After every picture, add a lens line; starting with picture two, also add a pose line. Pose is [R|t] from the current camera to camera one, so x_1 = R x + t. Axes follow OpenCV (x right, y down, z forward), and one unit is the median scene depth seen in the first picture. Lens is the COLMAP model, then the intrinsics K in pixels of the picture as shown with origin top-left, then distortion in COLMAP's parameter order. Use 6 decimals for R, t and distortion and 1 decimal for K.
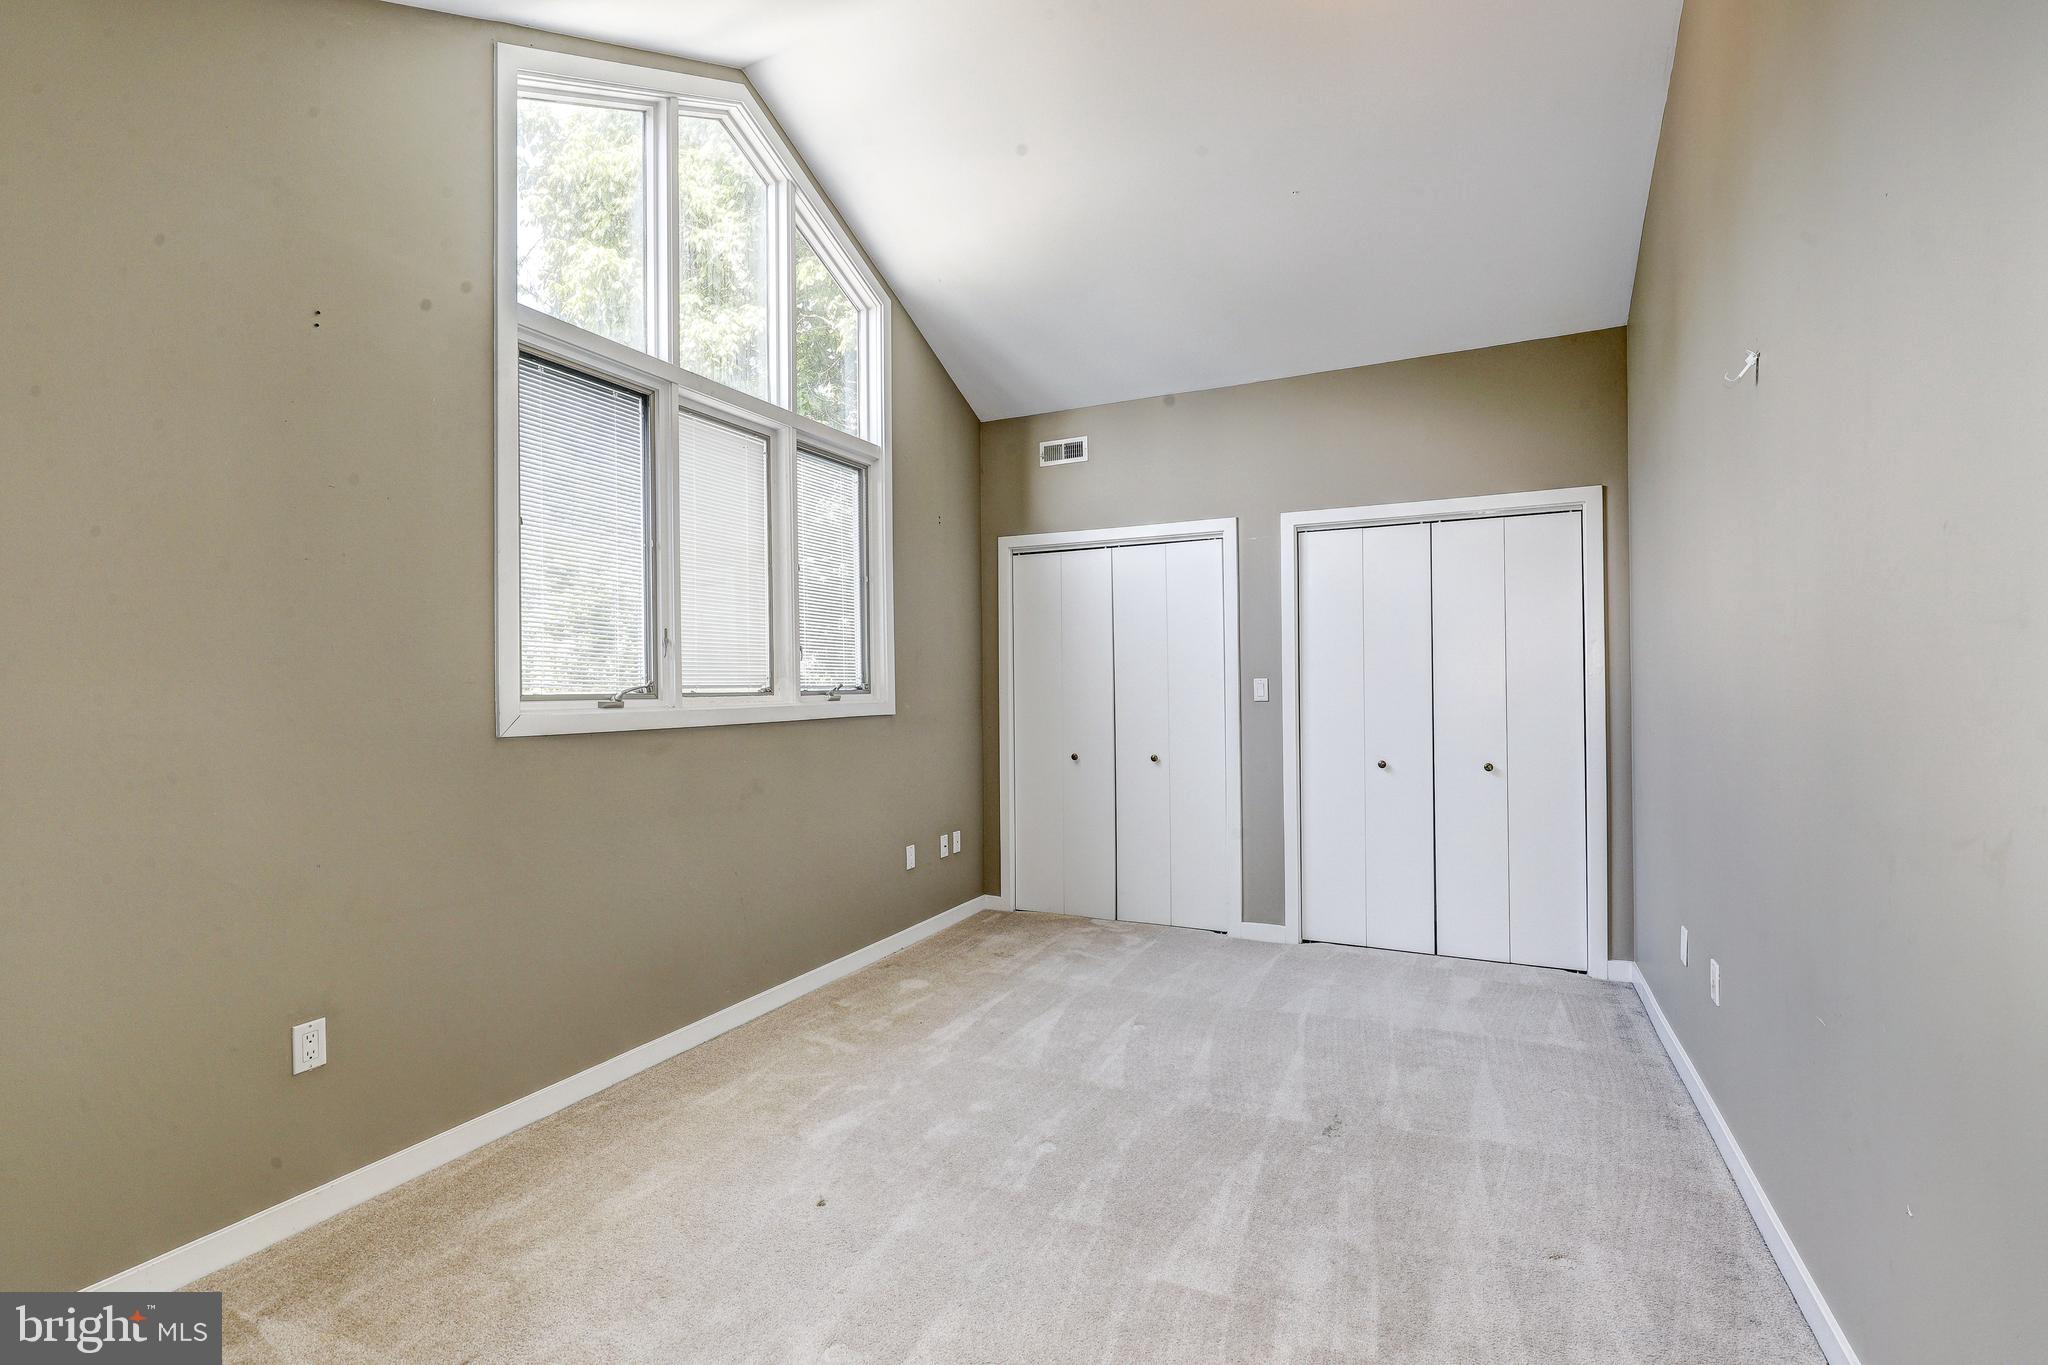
lens RADIAL K [[922.6, 0, 1031.5], [0, 922.6, 678.7], [0, 0, 1]] dist [0.000308, 0.000110]
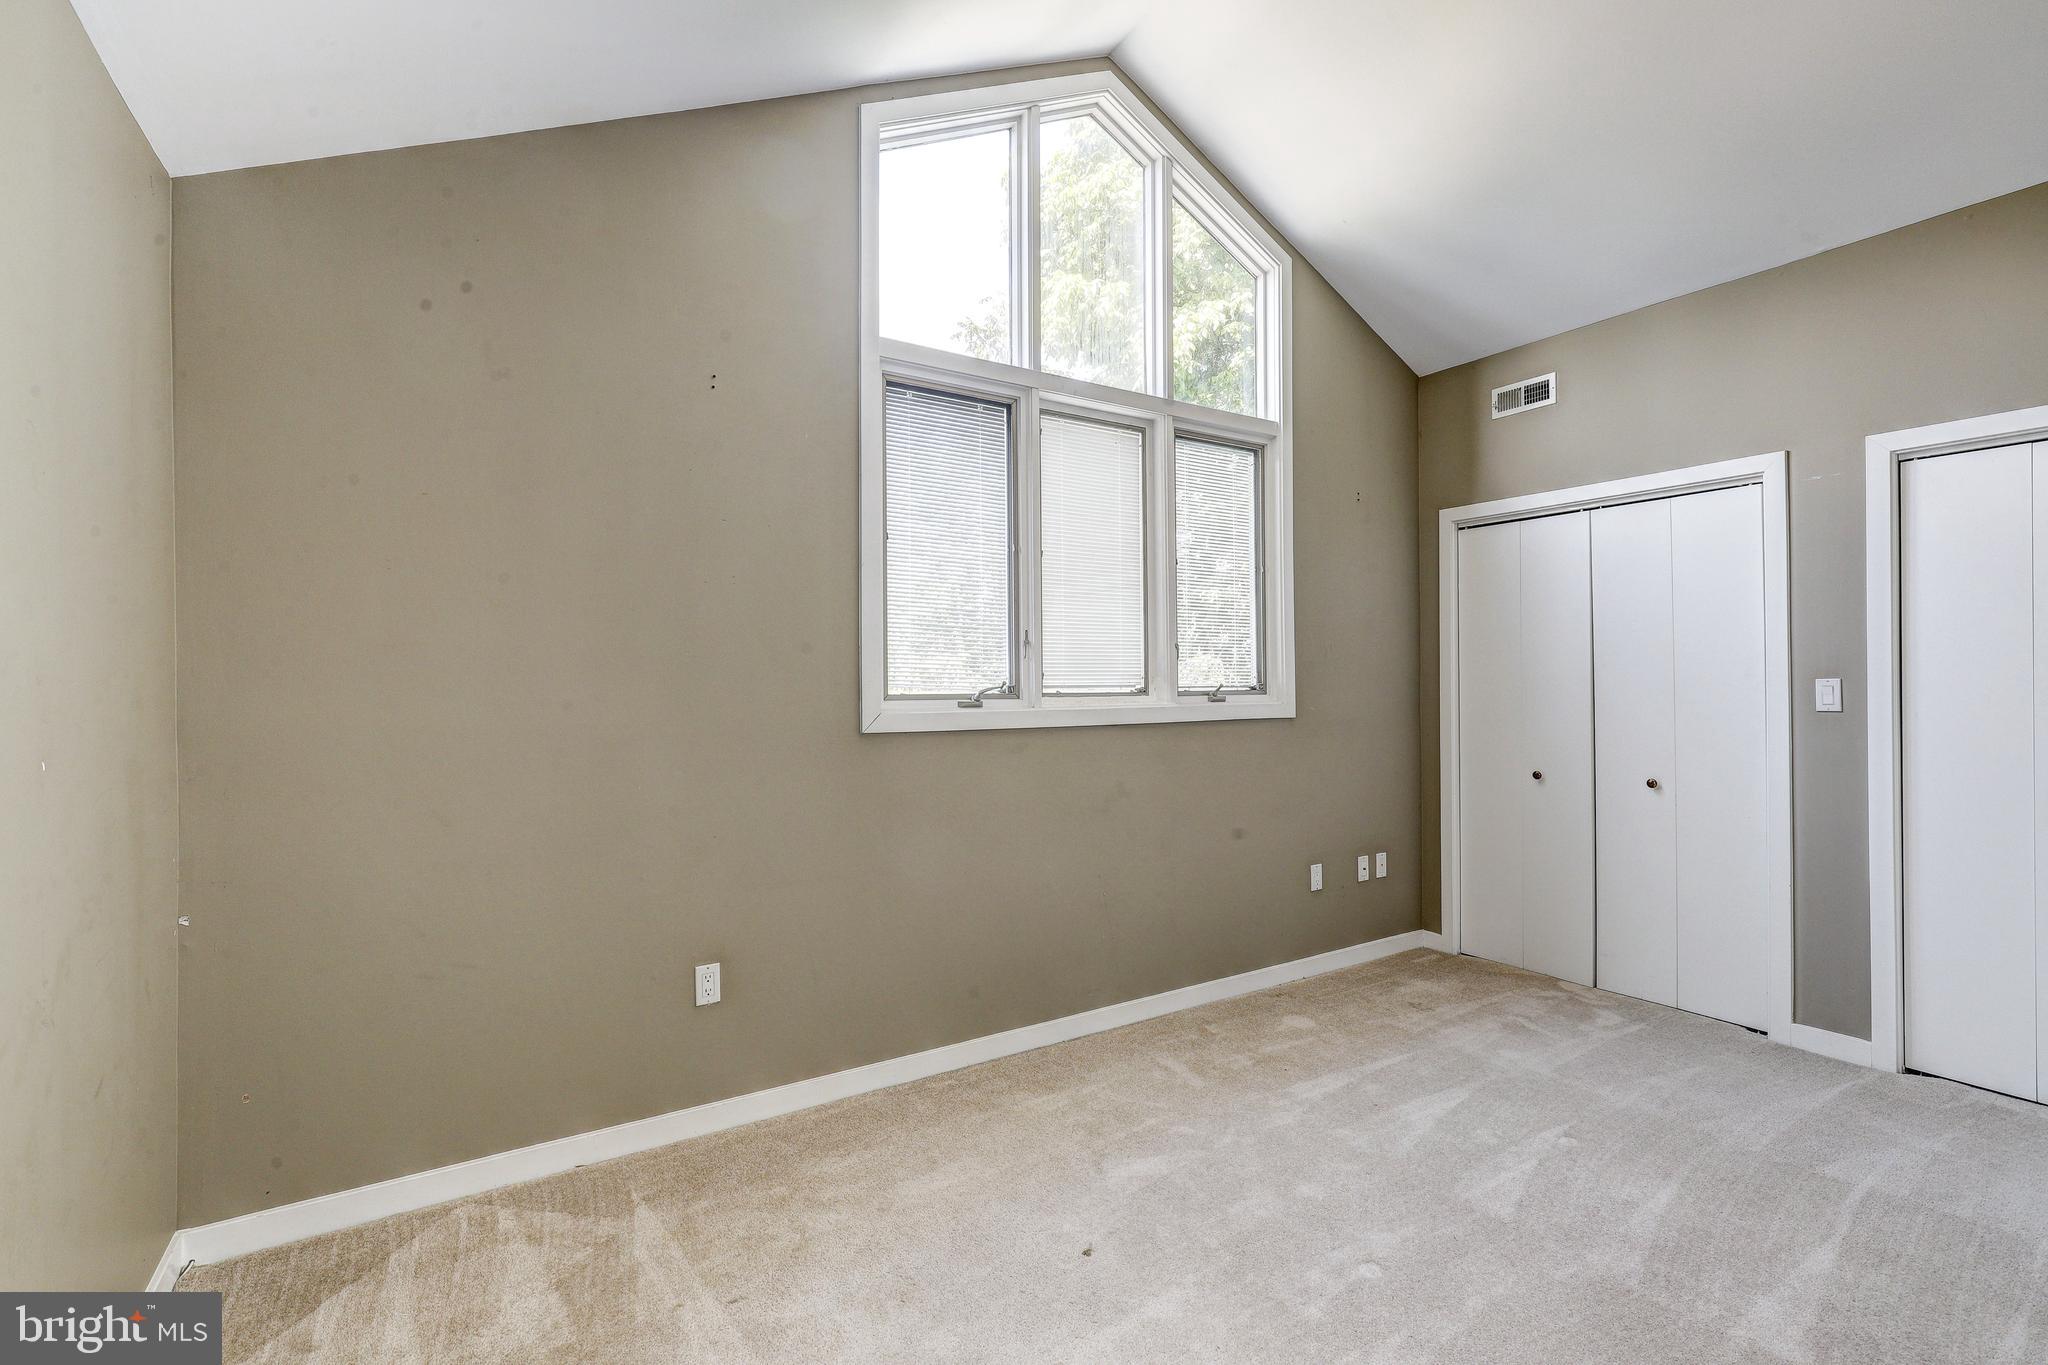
lens RADIAL K [[922.6, 0, 1031.5], [0, 922.6, 678.7], [0, 0, 1]] dist [0.000308, 0.000110]
pose [[0.851135, 0.002805, -0.524939, 0.126075], [0.000588, 0.999980, 0.006297, -0.006104], [0.524946, -0.005669, 0.851117, 0.115817]]
